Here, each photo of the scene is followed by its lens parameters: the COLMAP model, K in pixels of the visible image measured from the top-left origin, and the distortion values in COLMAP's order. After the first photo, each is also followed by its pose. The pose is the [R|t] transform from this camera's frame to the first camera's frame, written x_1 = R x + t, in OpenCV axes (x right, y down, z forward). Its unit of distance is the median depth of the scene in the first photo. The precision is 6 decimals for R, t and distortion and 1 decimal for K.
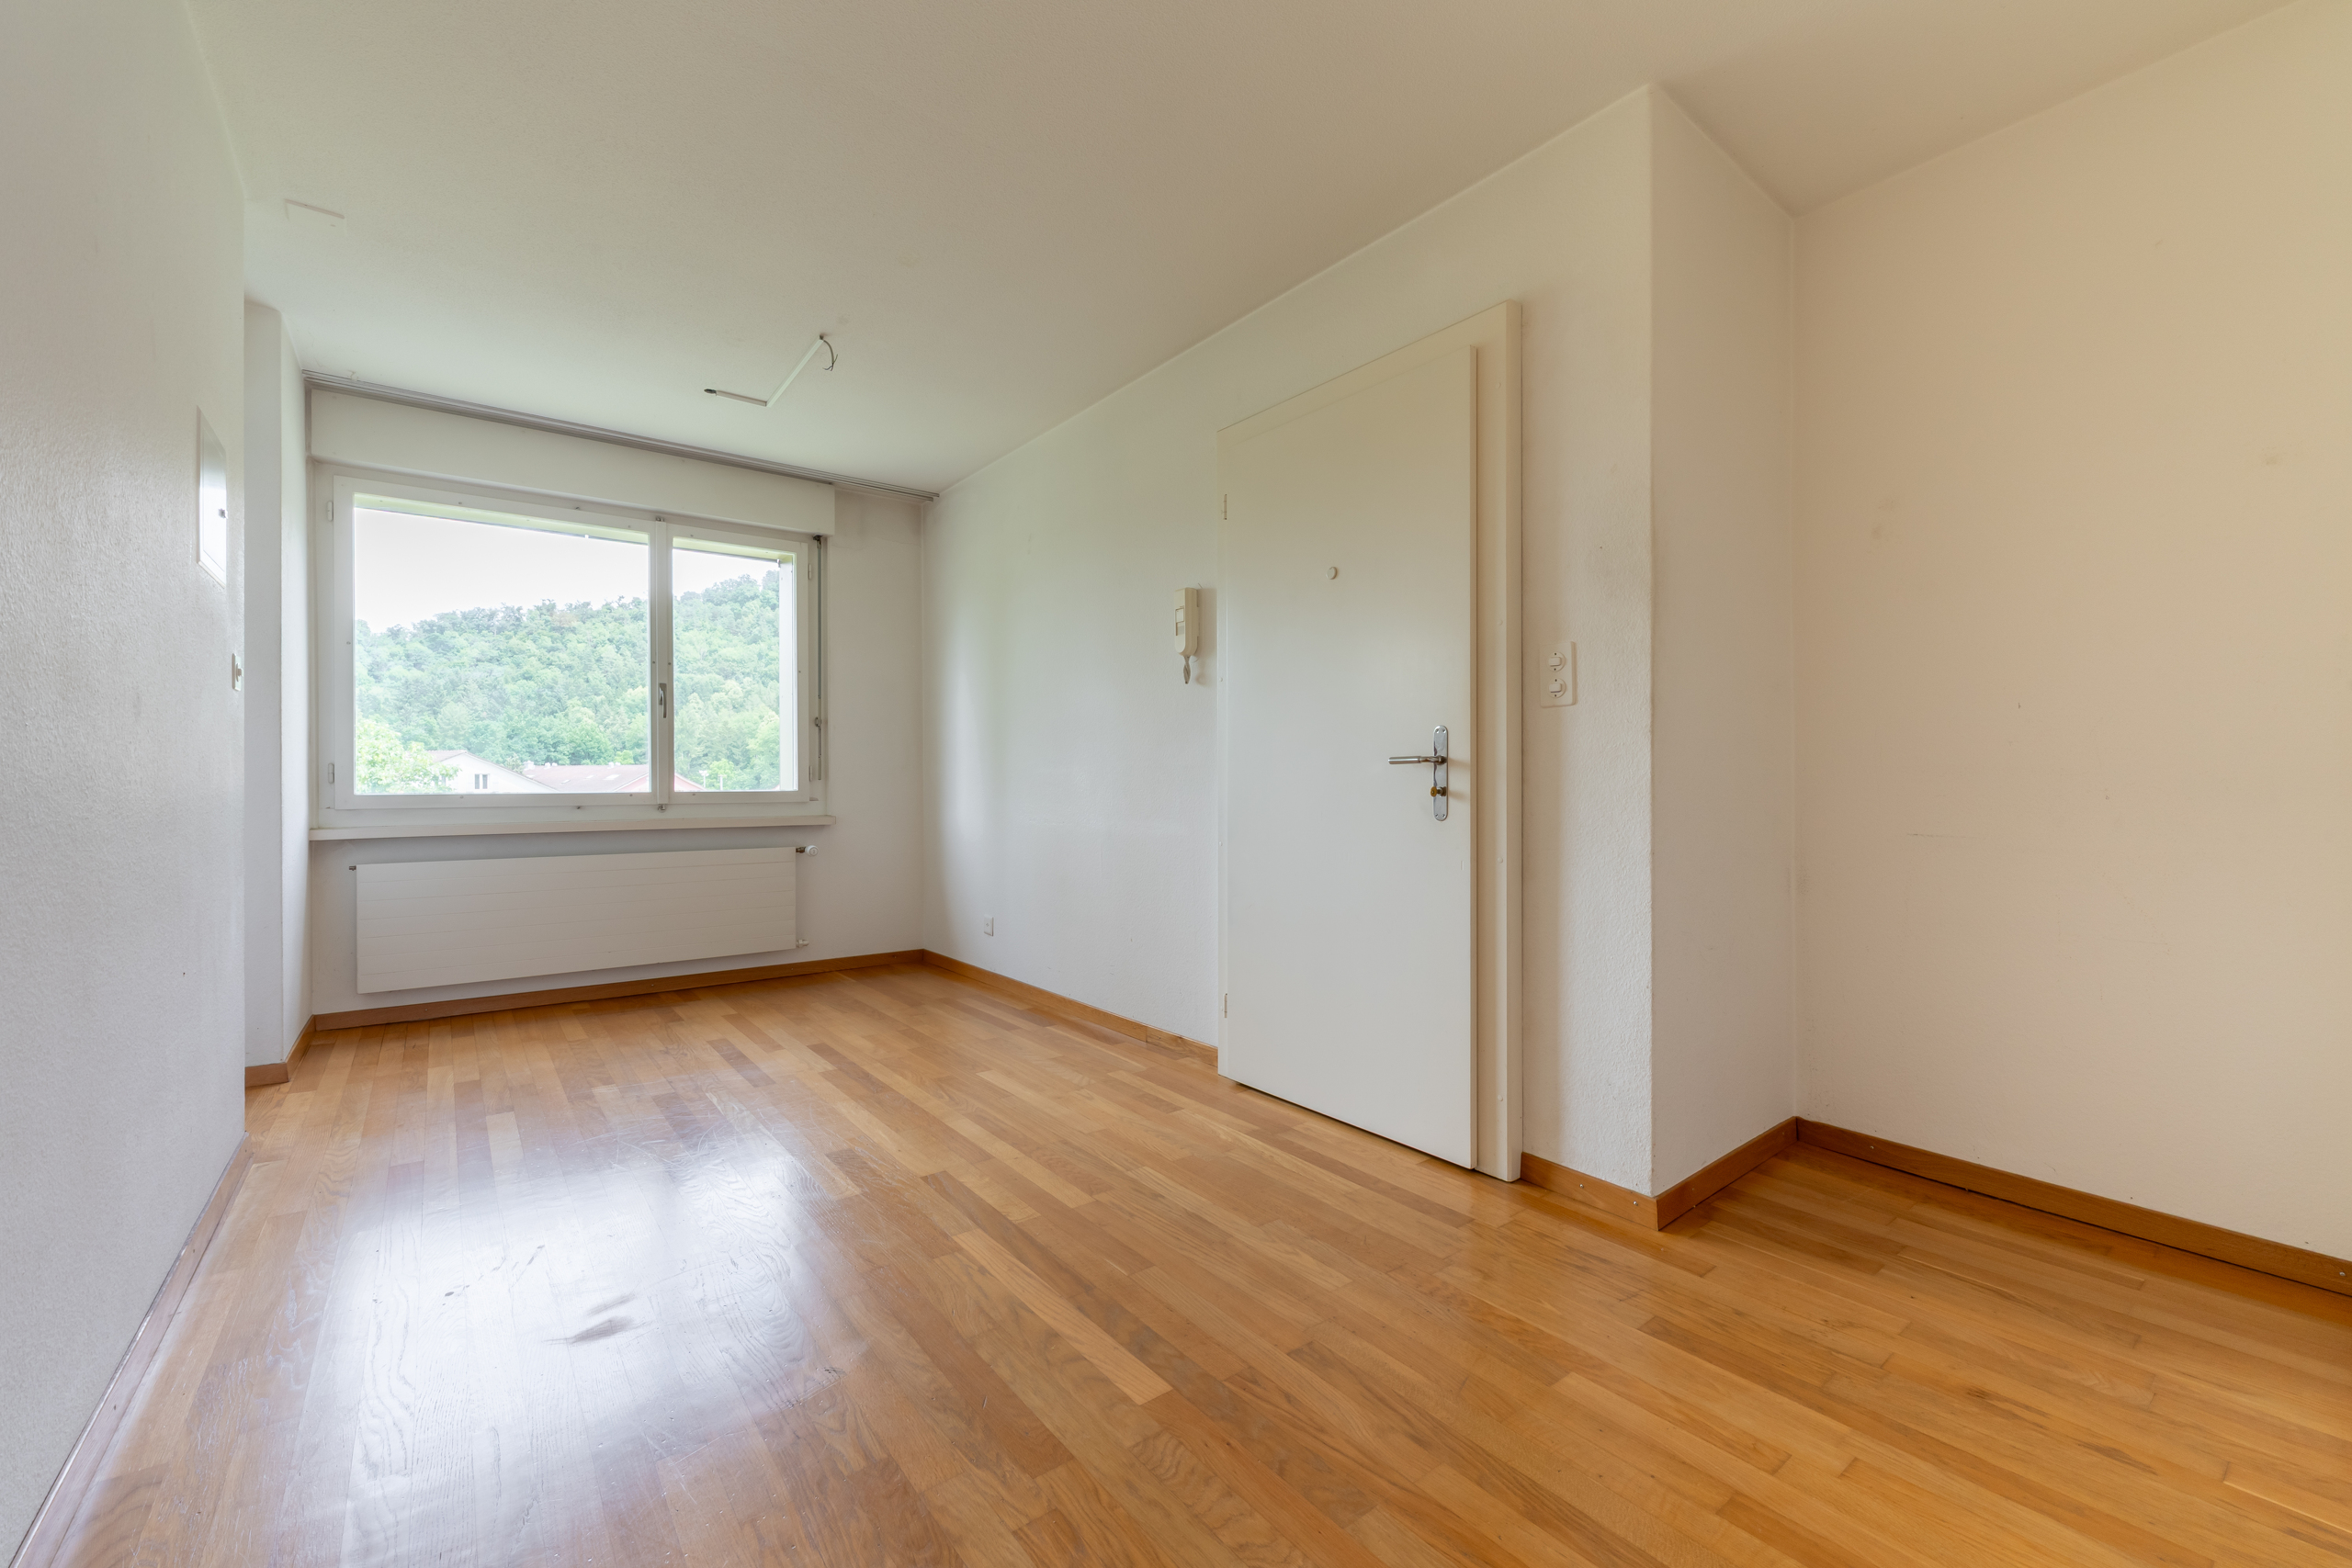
lens RADIAL K [[959.3, 0, 1171.9], [0, 959.3, 780.9], [0, 0, 1]] dist [0.004730, -0.000015]
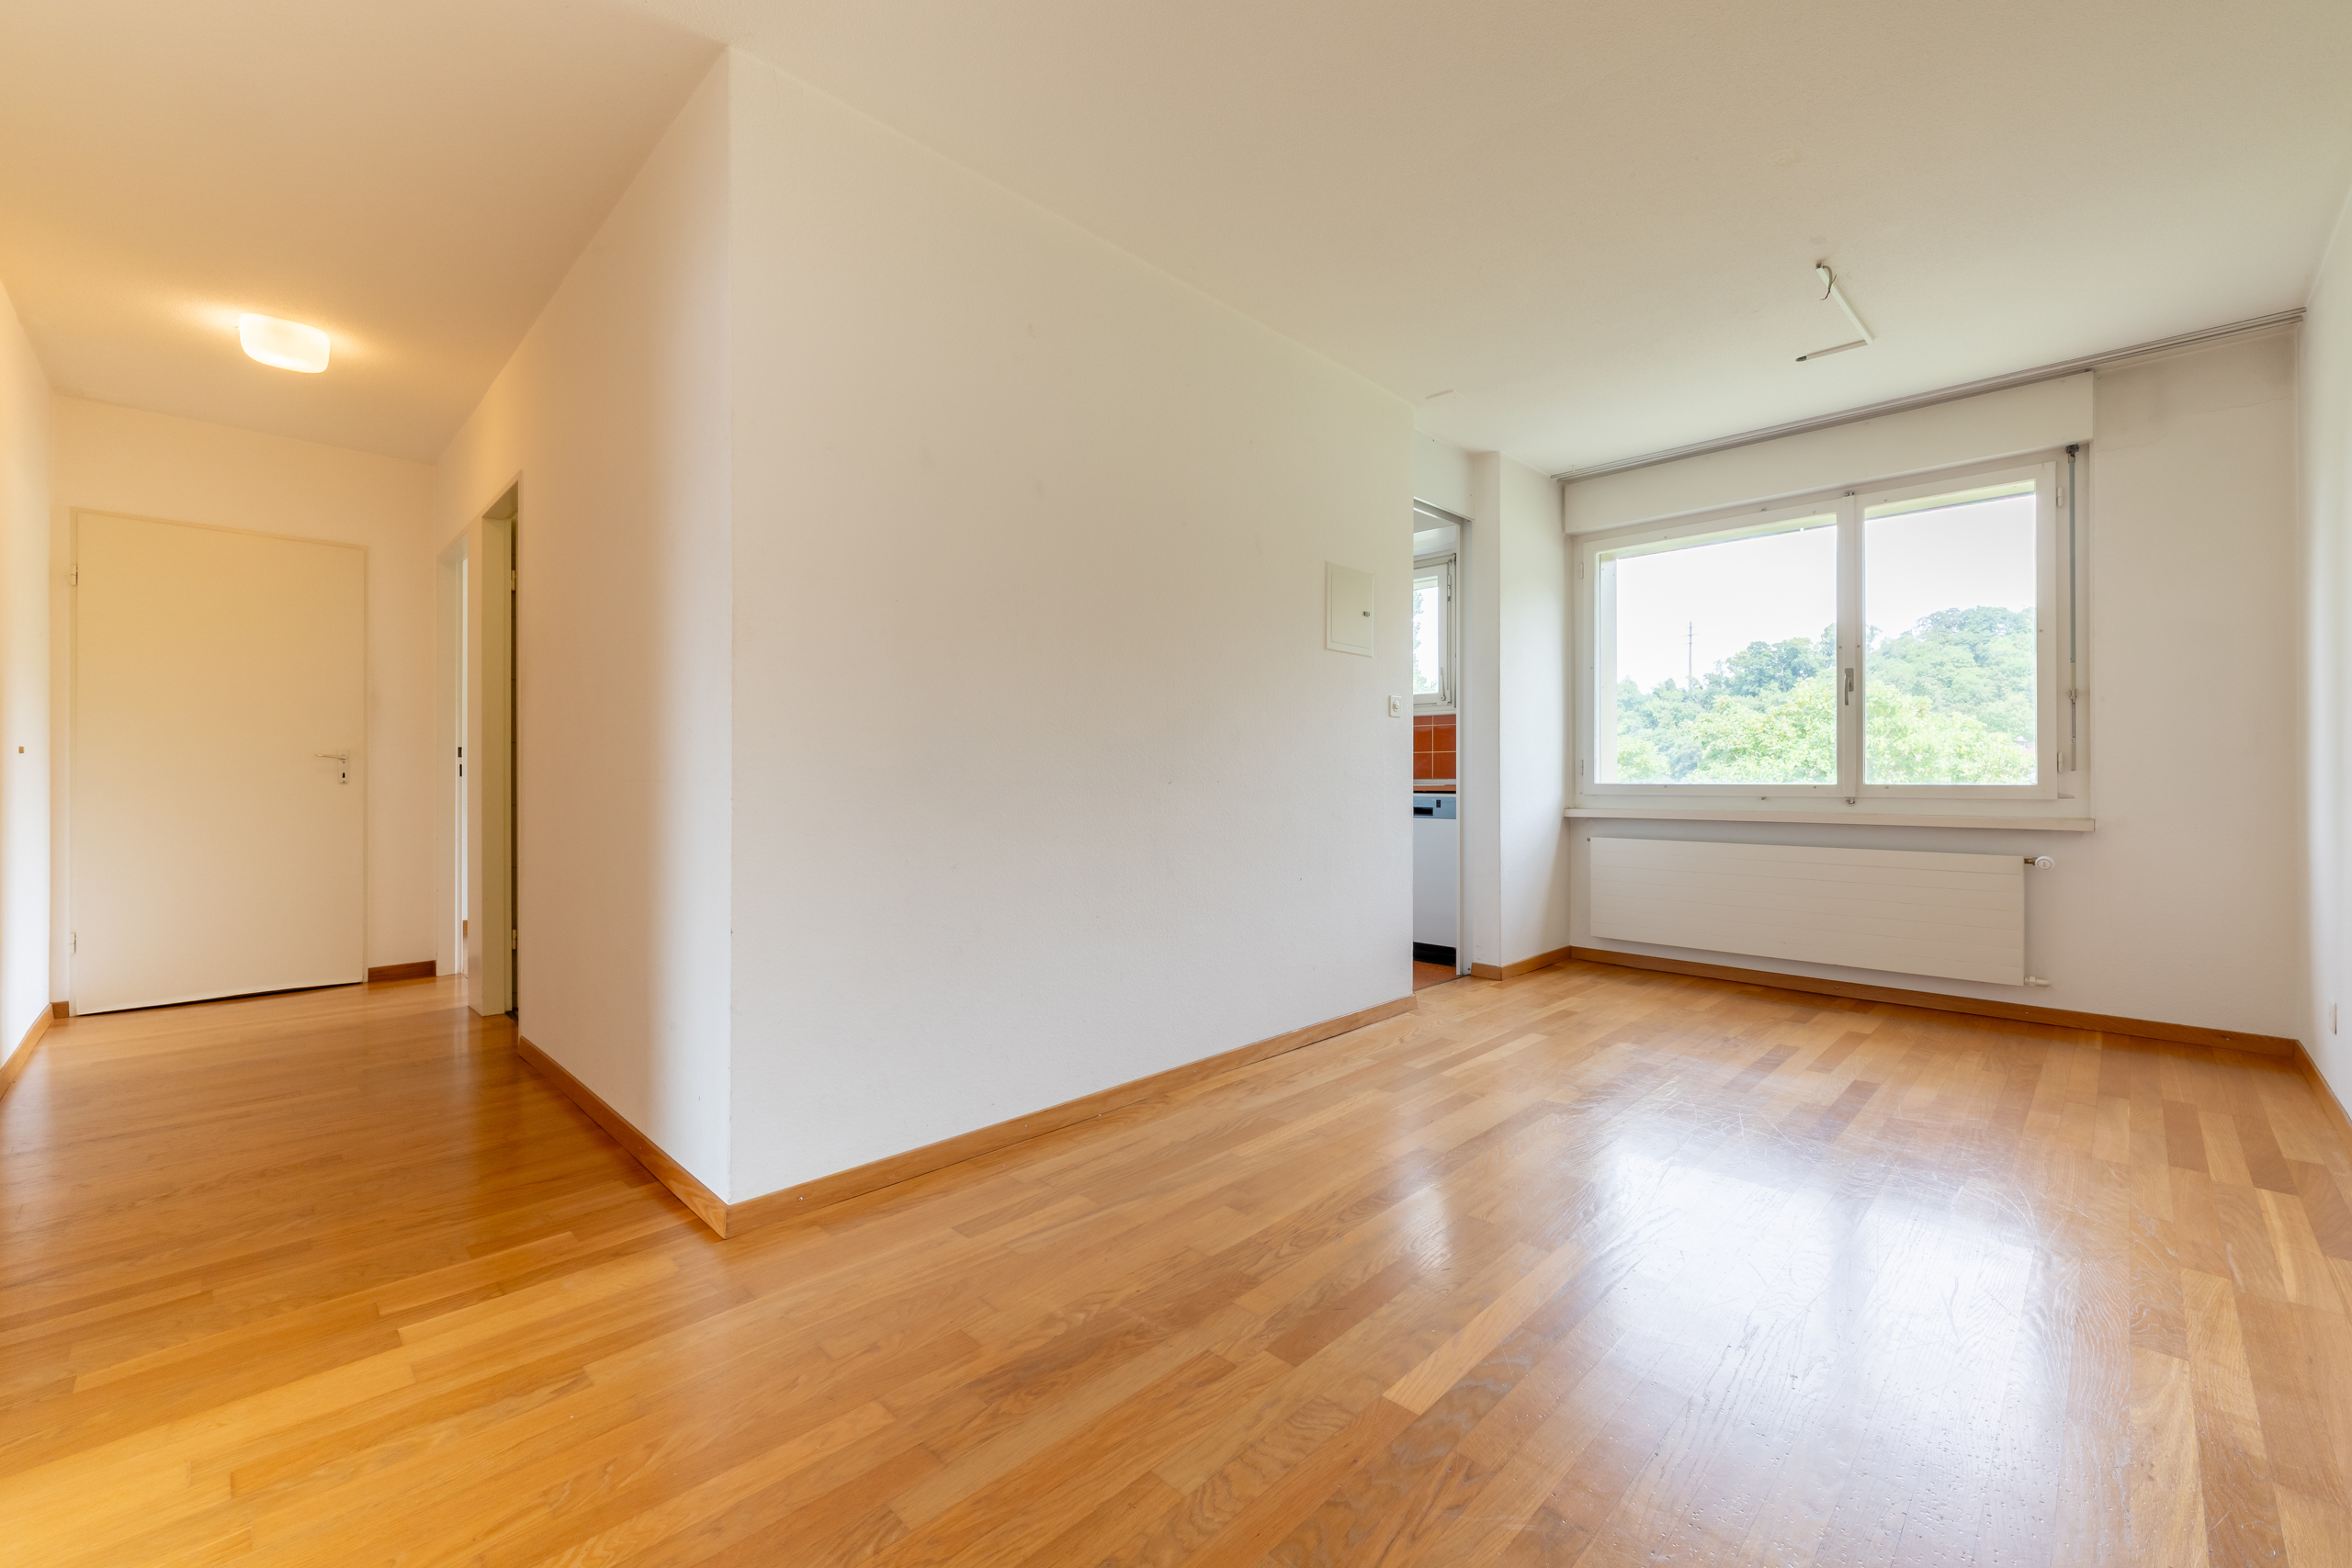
lens RADIAL K [[959.3, 0, 1171.9], [0, 959.3, 780.9], [0, 0, 1]] dist [0.004730, -0.000015]
pose [[0.135782, 0.007253, -0.990712, 0.307431], [0.001365, 0.999971, 0.007507, 0.000238], [0.990738, -0.002371, 0.135768, 0.215422]]
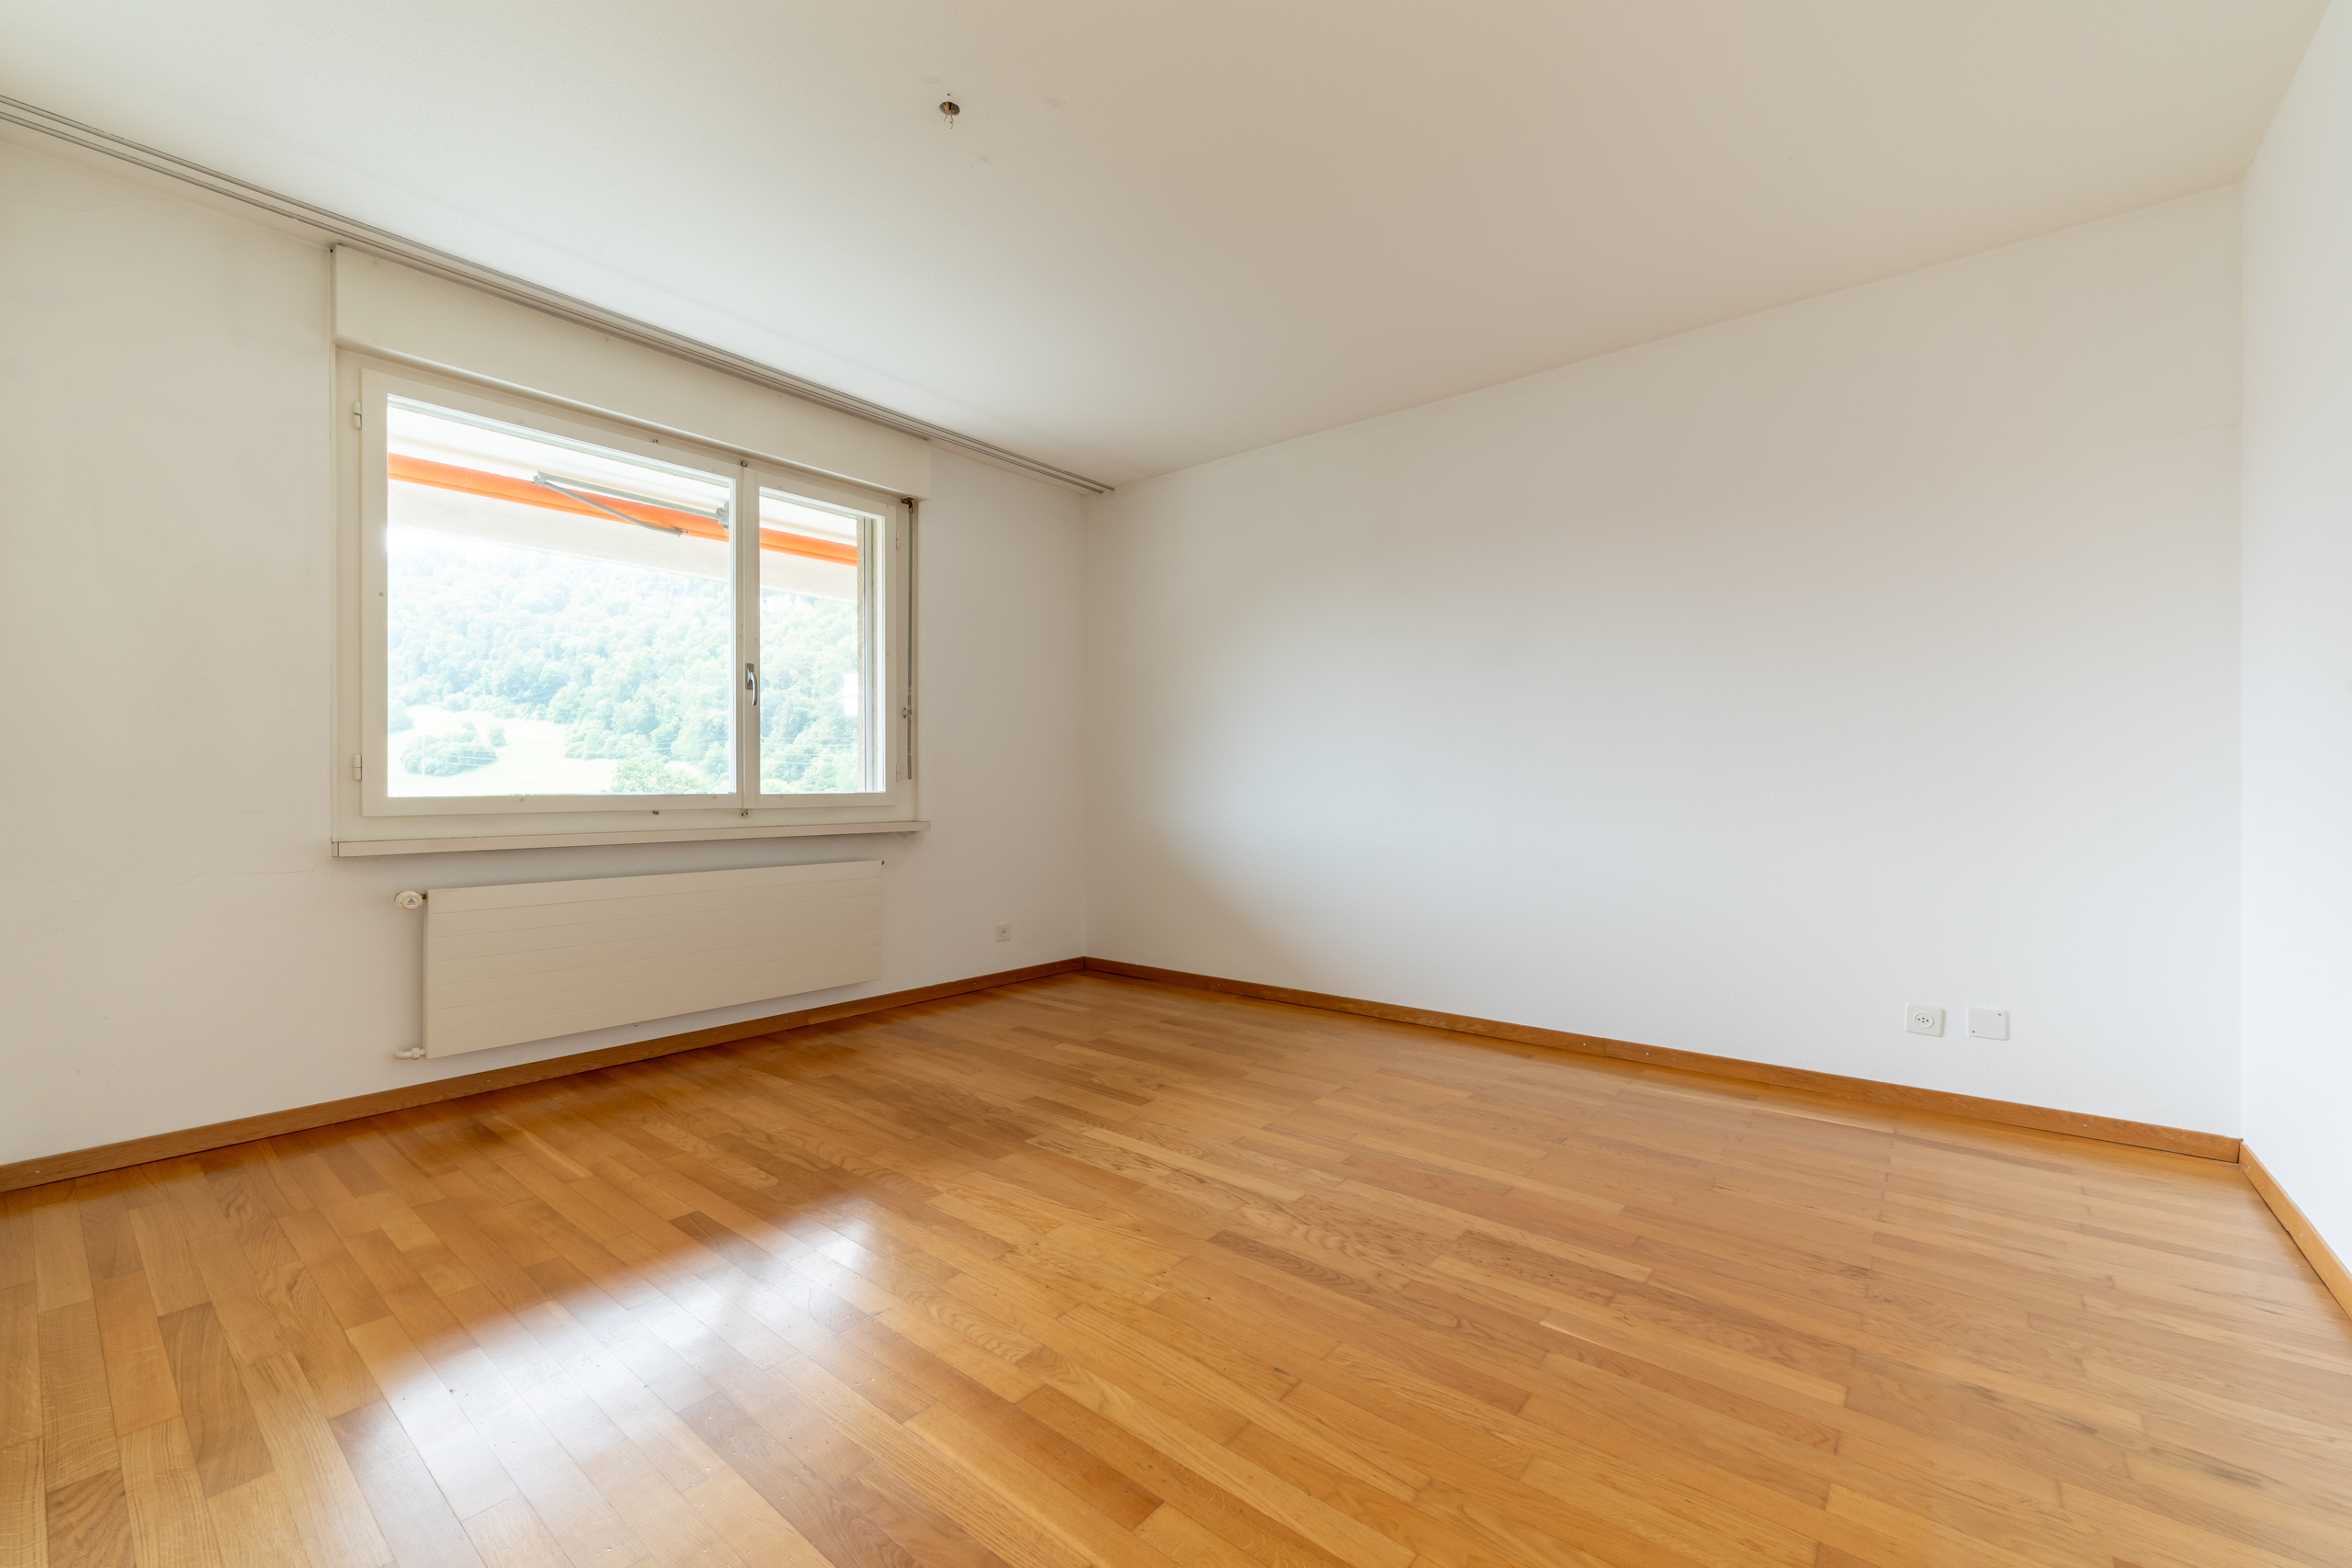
lens RADIAL K [[959.3, 0, 1171.9], [0, 959.3, 780.9], [0, 0, 1]] dist [0.004730, -0.000015]
pose [[0.975618, 0.003855, 0.219440, -0.351919], [-0.003505, 0.999992, -0.001987, 0.001044], [-0.219446, 0.001170, 0.975624, 0.113059]]
